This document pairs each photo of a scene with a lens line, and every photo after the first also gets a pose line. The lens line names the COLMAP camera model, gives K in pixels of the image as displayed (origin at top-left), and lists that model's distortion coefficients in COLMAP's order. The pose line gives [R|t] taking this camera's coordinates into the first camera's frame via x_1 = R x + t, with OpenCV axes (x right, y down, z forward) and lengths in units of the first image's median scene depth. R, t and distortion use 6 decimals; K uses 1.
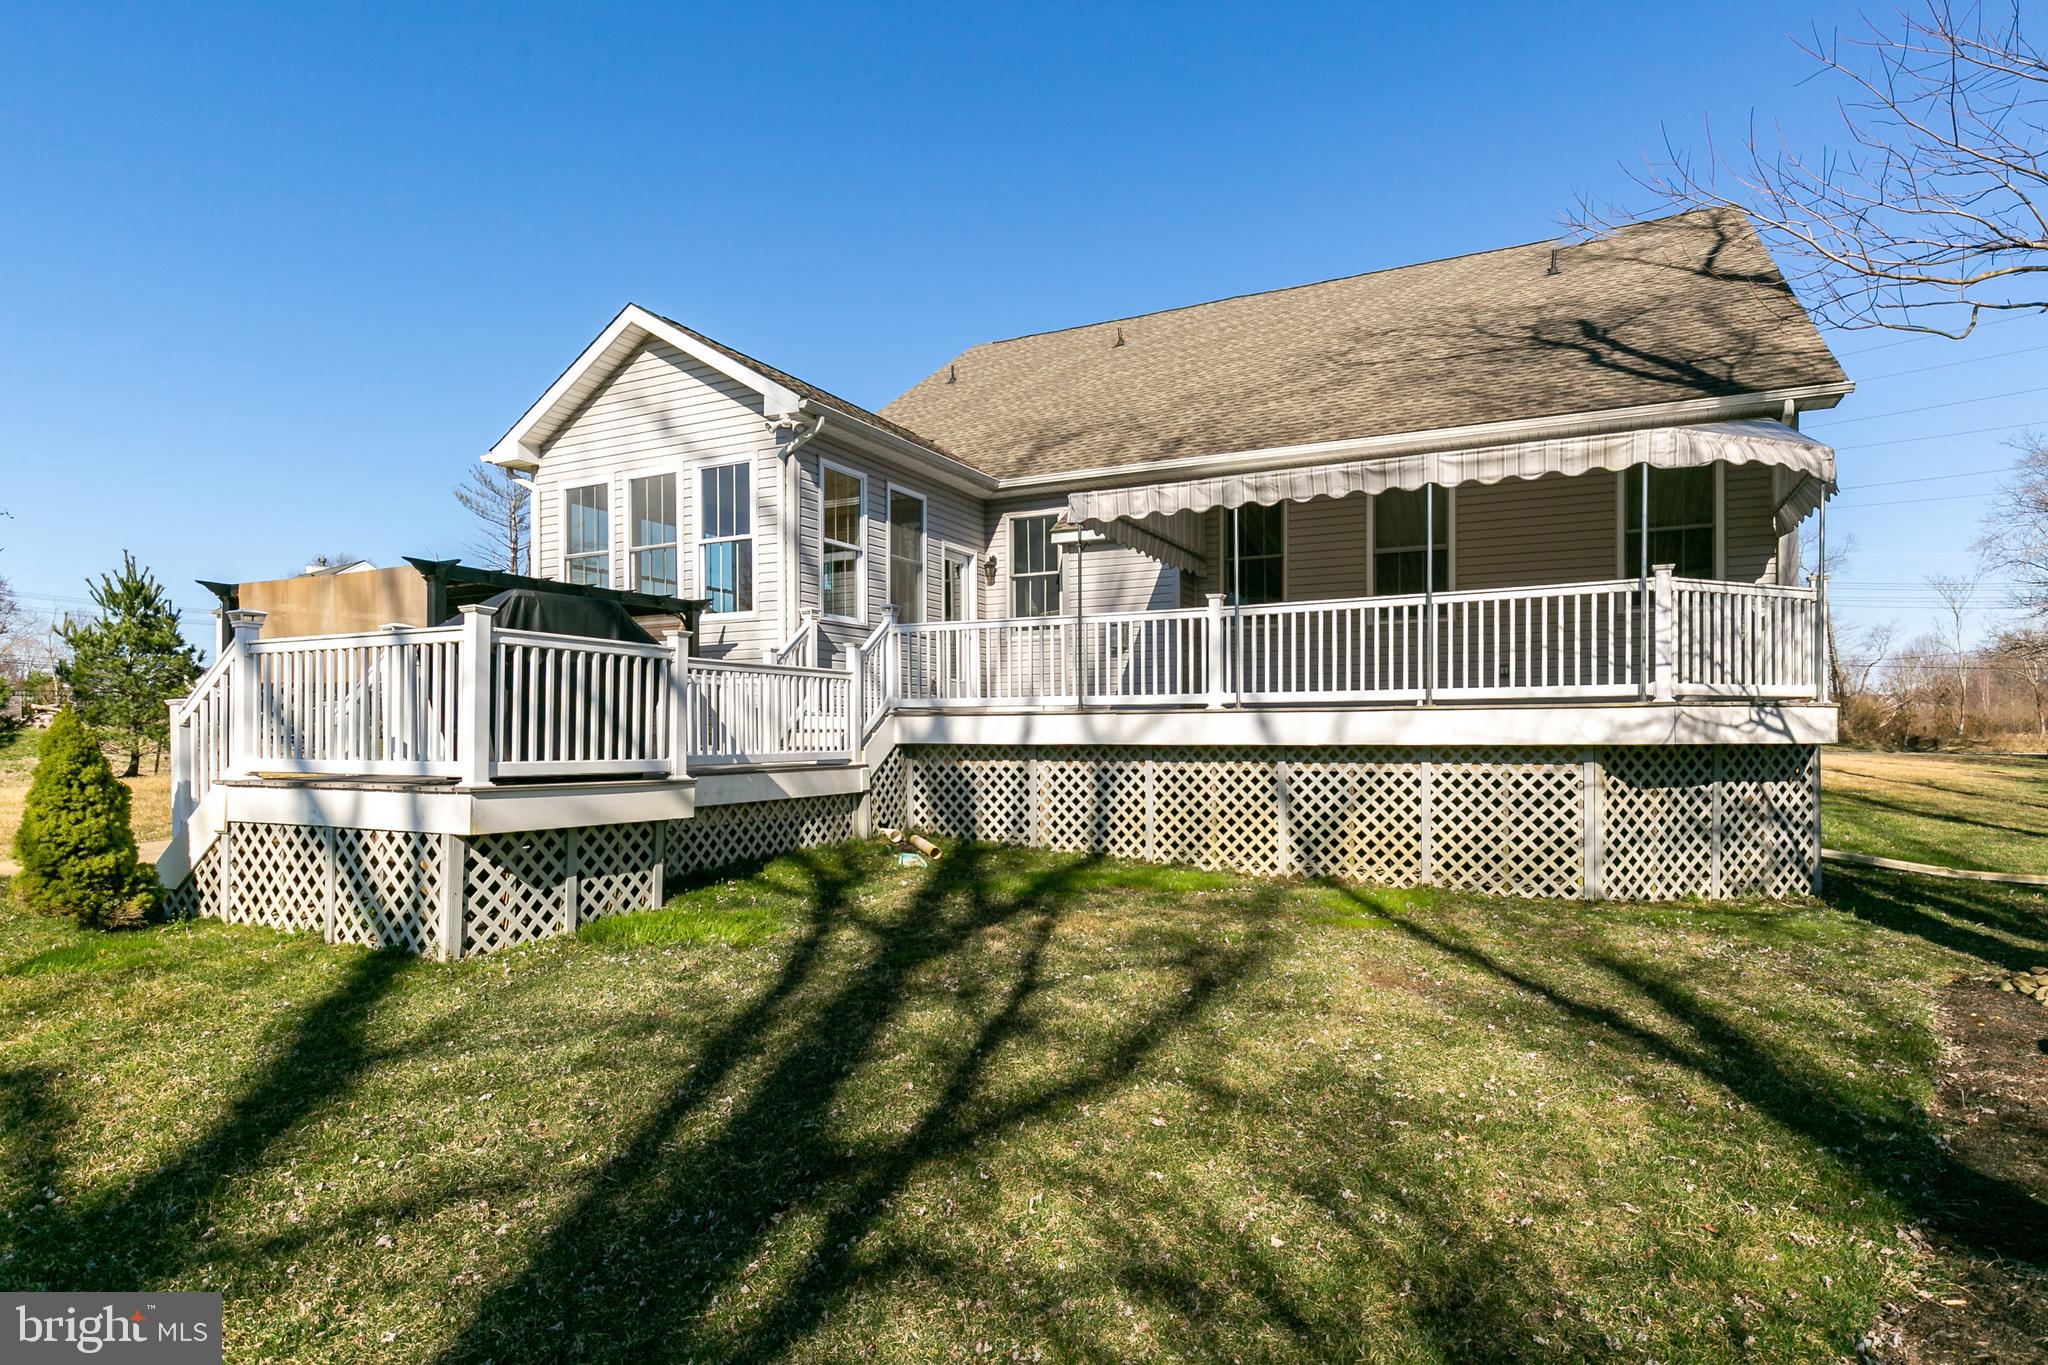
lens RADIAL K [[1108.7, 0, 1023.9], [0, 1108.7, 734.9], [0, 0, 1]] dist [-0.001821, -0.000413]
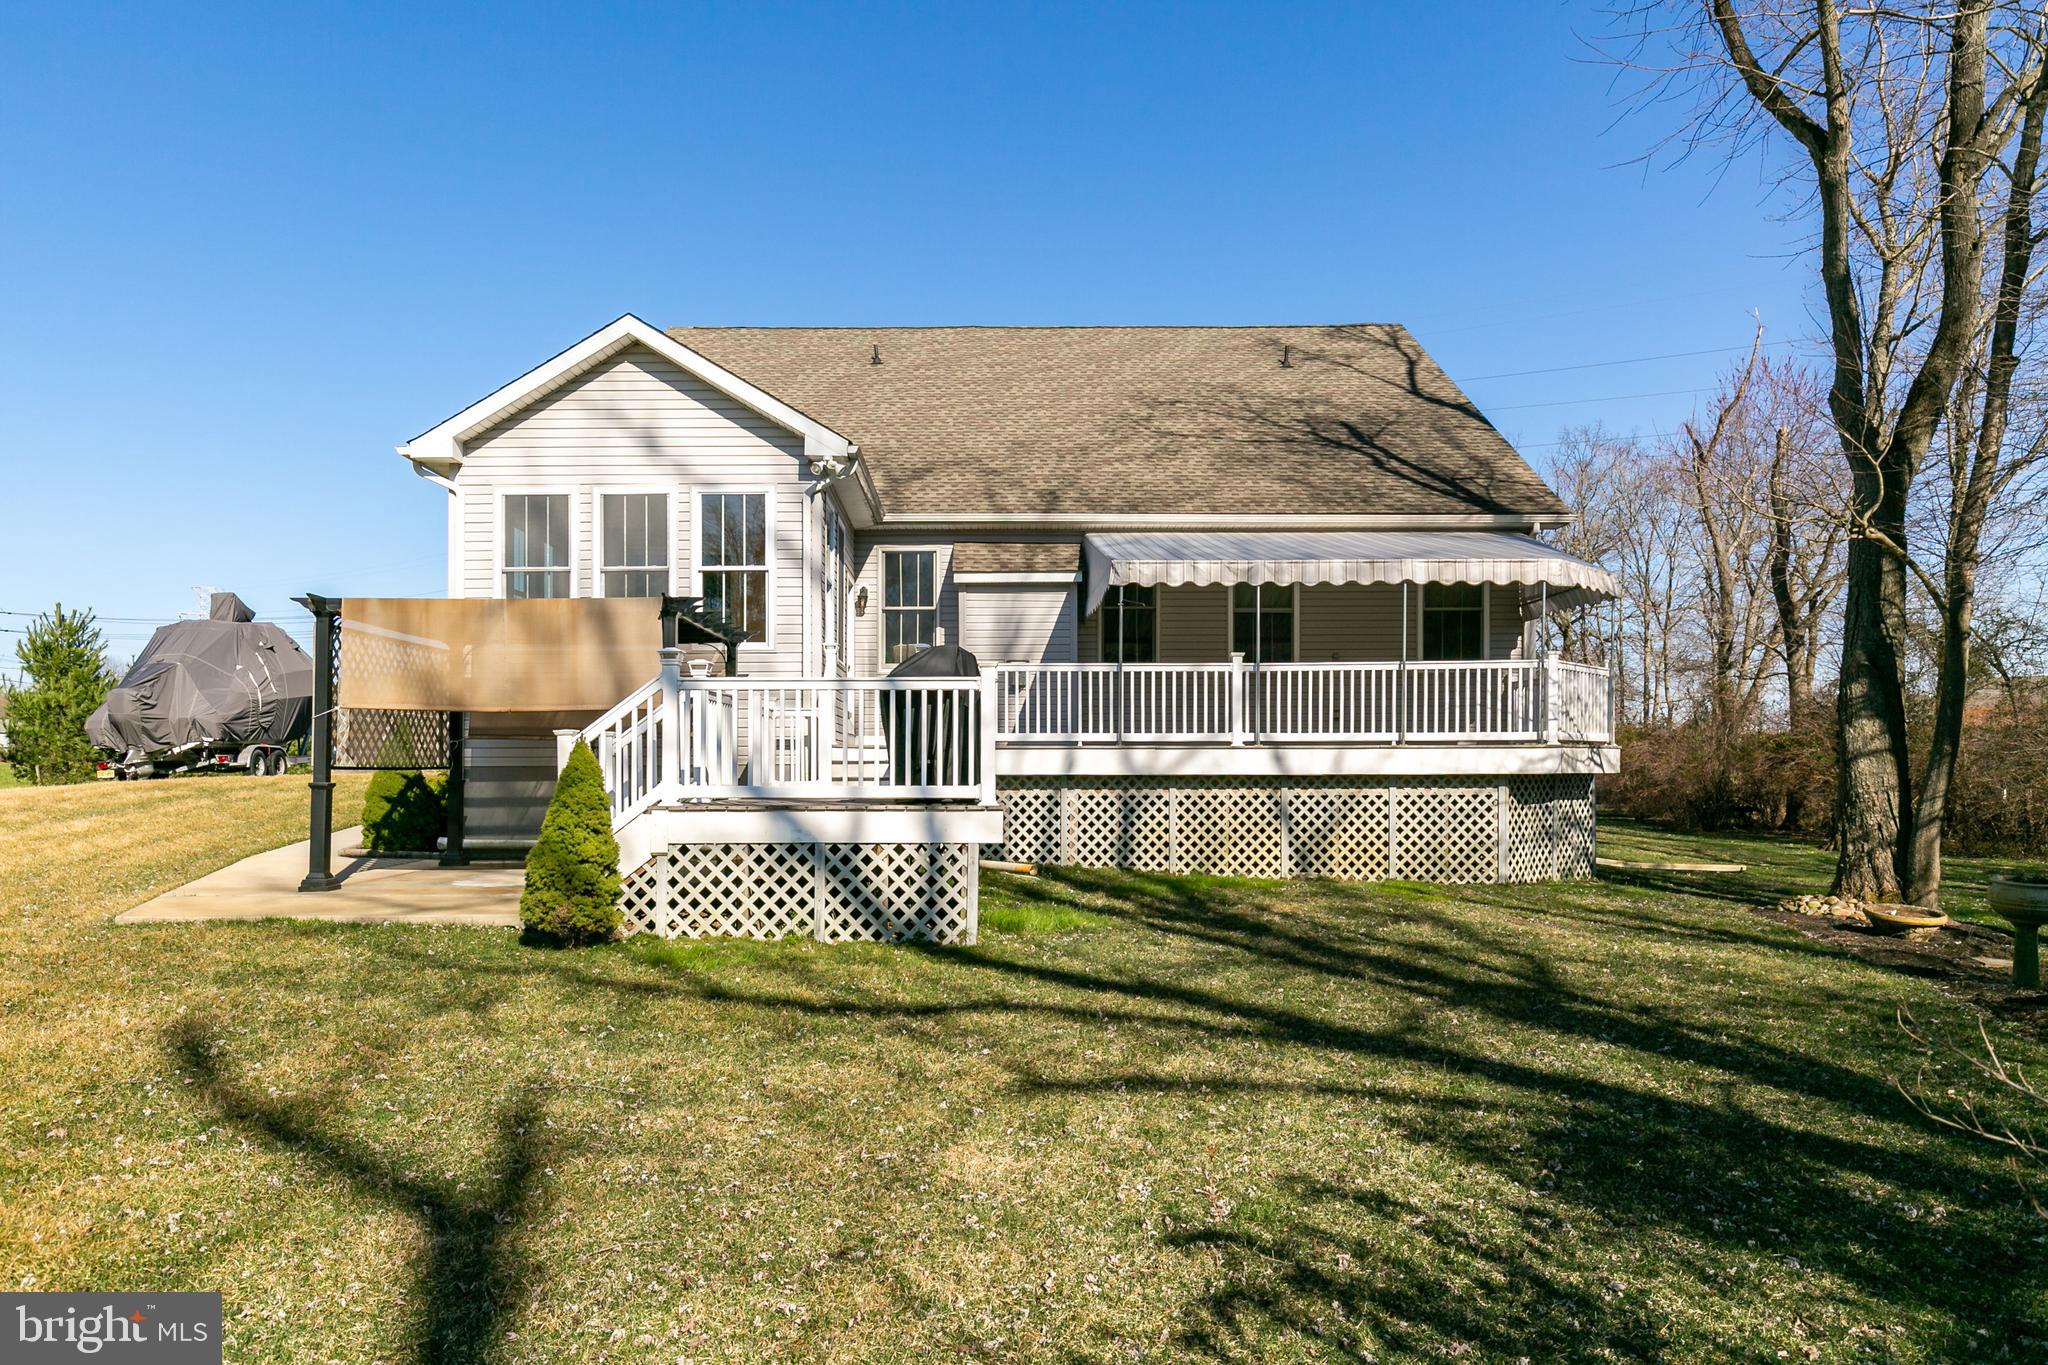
lens RADIAL K [[1363.5, 0, 1024.2], [0, 1363.5, 760.7], [0, 0, 1]] dist [0.001522, -0.000043]
pose [[0.894296, 0.003723, 0.447460, -0.724623], [-0.000645, 0.999975, -0.007031, 0.004165], [-0.447475, 0.005999, 0.894277, -0.254481]]
